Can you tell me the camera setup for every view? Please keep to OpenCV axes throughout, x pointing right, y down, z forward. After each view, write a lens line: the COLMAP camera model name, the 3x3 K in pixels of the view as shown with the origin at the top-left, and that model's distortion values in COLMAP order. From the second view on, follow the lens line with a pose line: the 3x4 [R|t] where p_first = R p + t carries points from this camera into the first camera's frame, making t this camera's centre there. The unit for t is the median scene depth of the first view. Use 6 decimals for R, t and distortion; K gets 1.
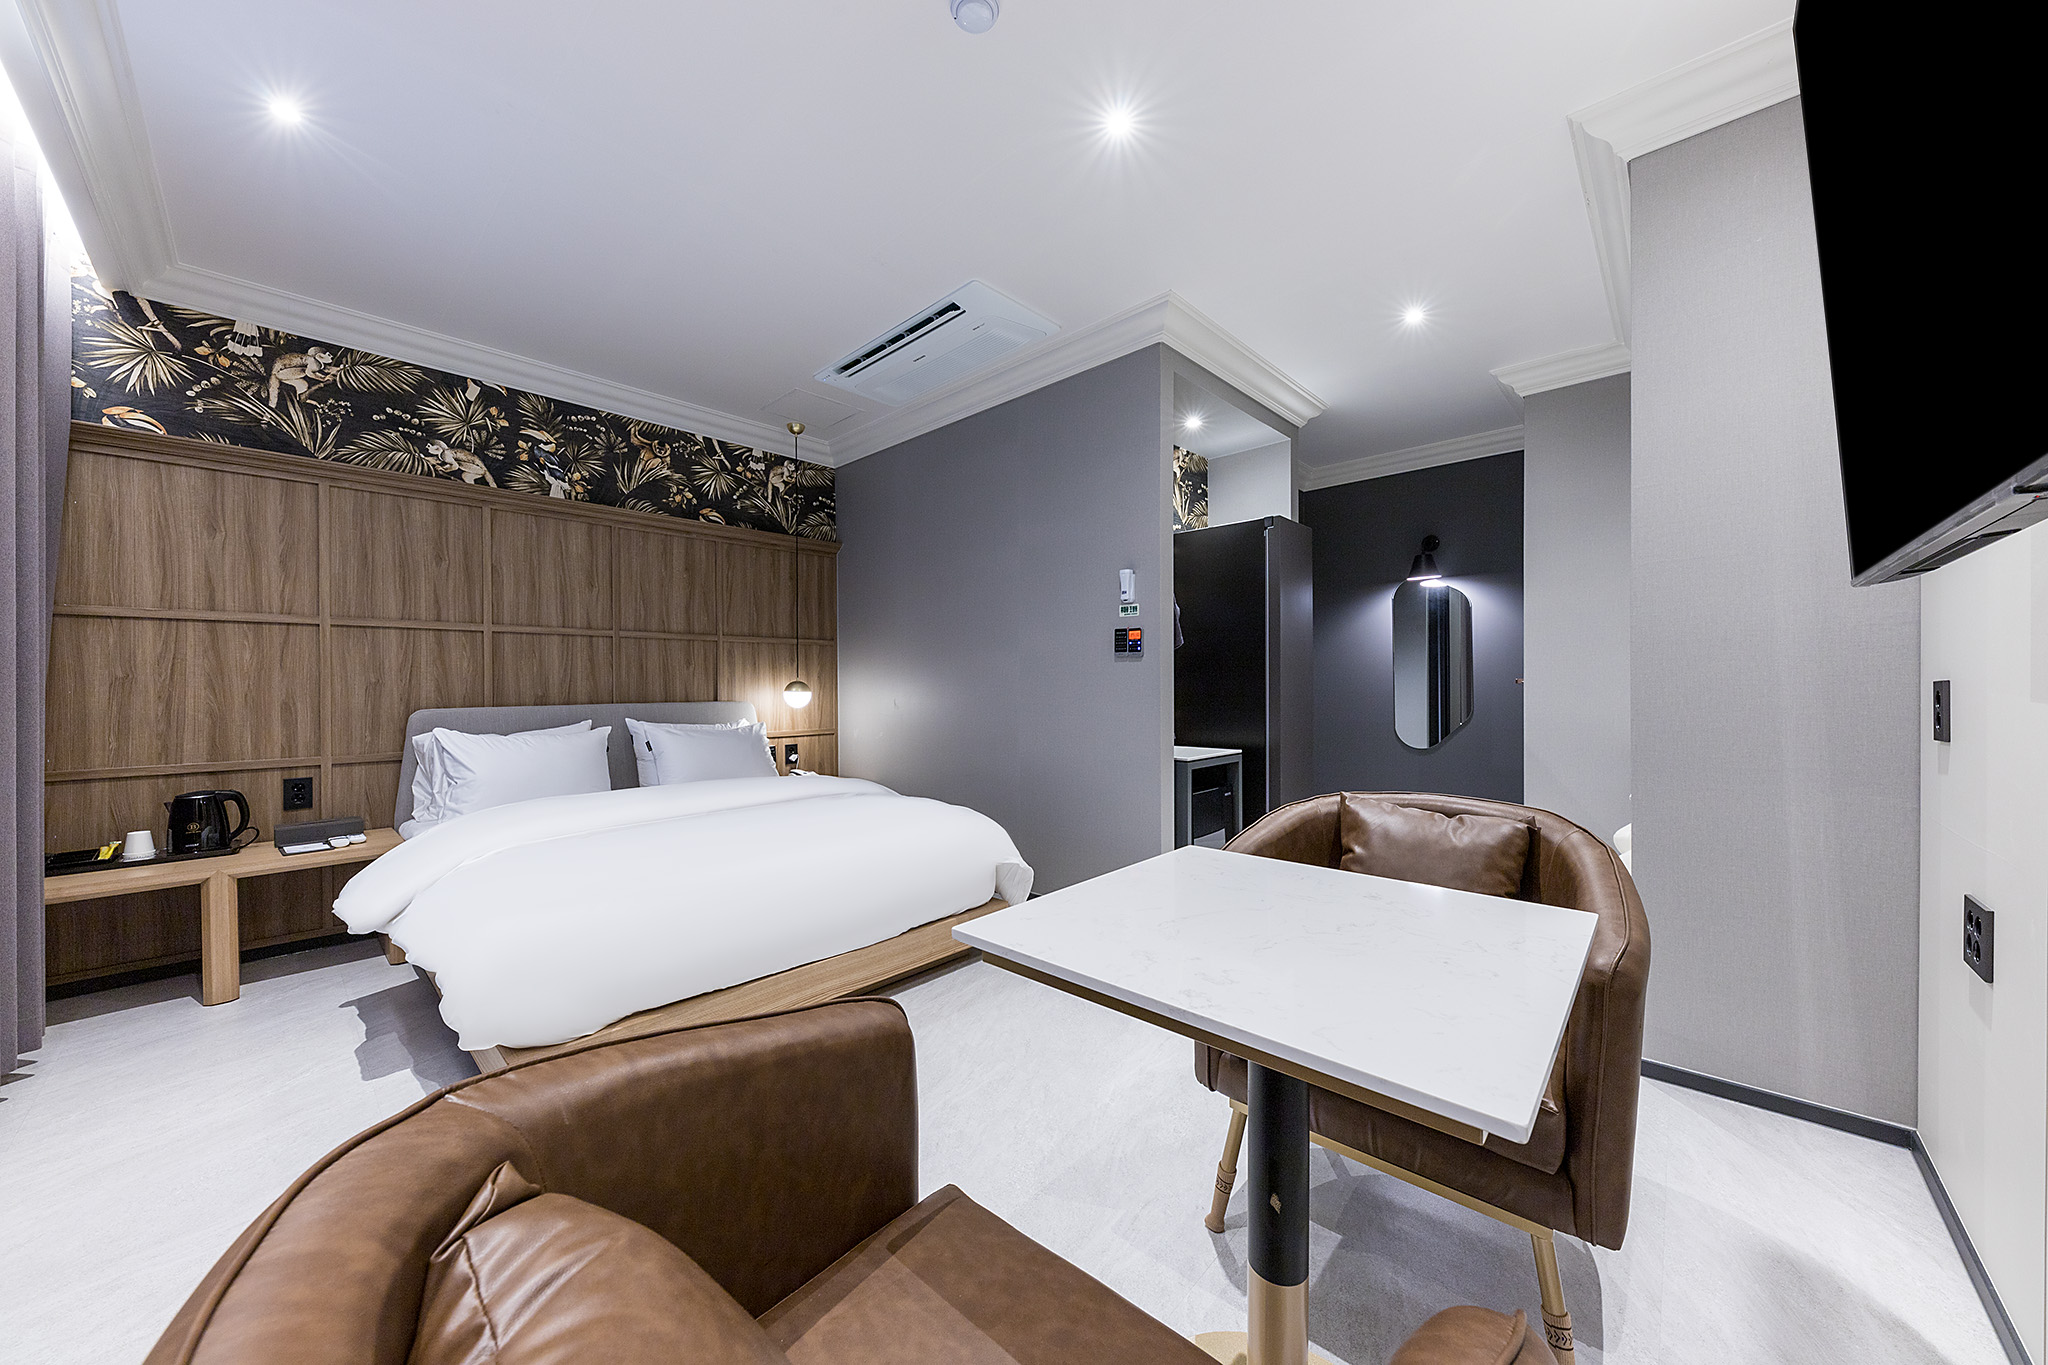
lens RADIAL K [[720.6, 0, 1034.0], [0, 720.6, 686.2], [0, 0, 1]] dist [-0.002571, -0.000491]
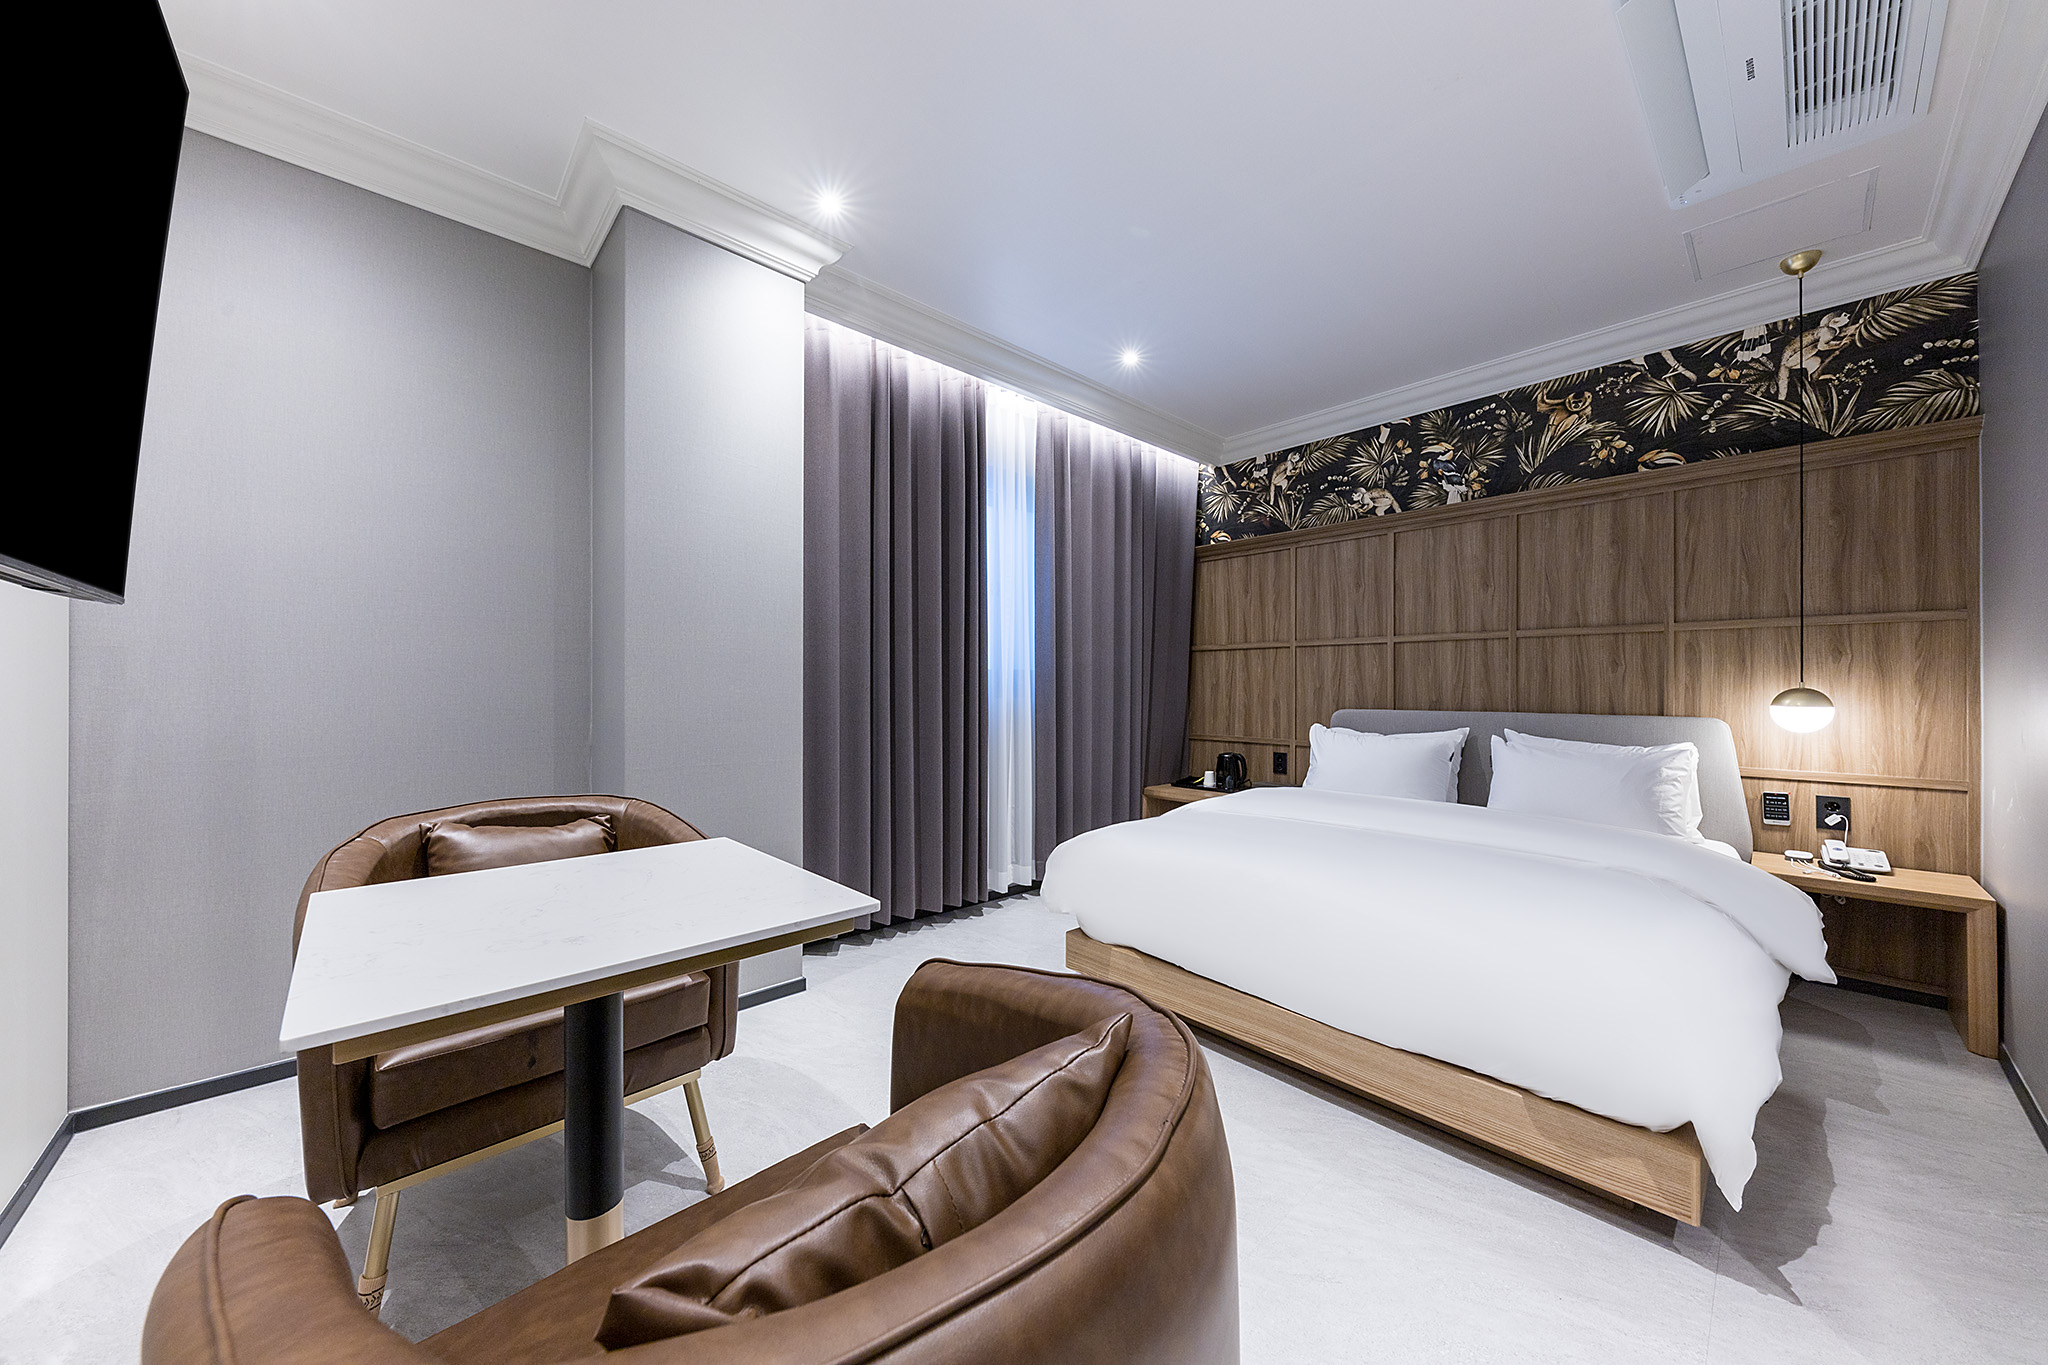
lens RADIAL K [[720.6, 0, 1018.2], [0, 720.6, 688.1], [0, 0, 1]] dist [-0.002571, -0.000491]
pose [[-0.118136, 0.001682, -0.992996, 0.410632], [-0.011409, 0.999930, 0.003051, -0.001688], [0.992932, 0.011690, -0.118108, 0.533295]]
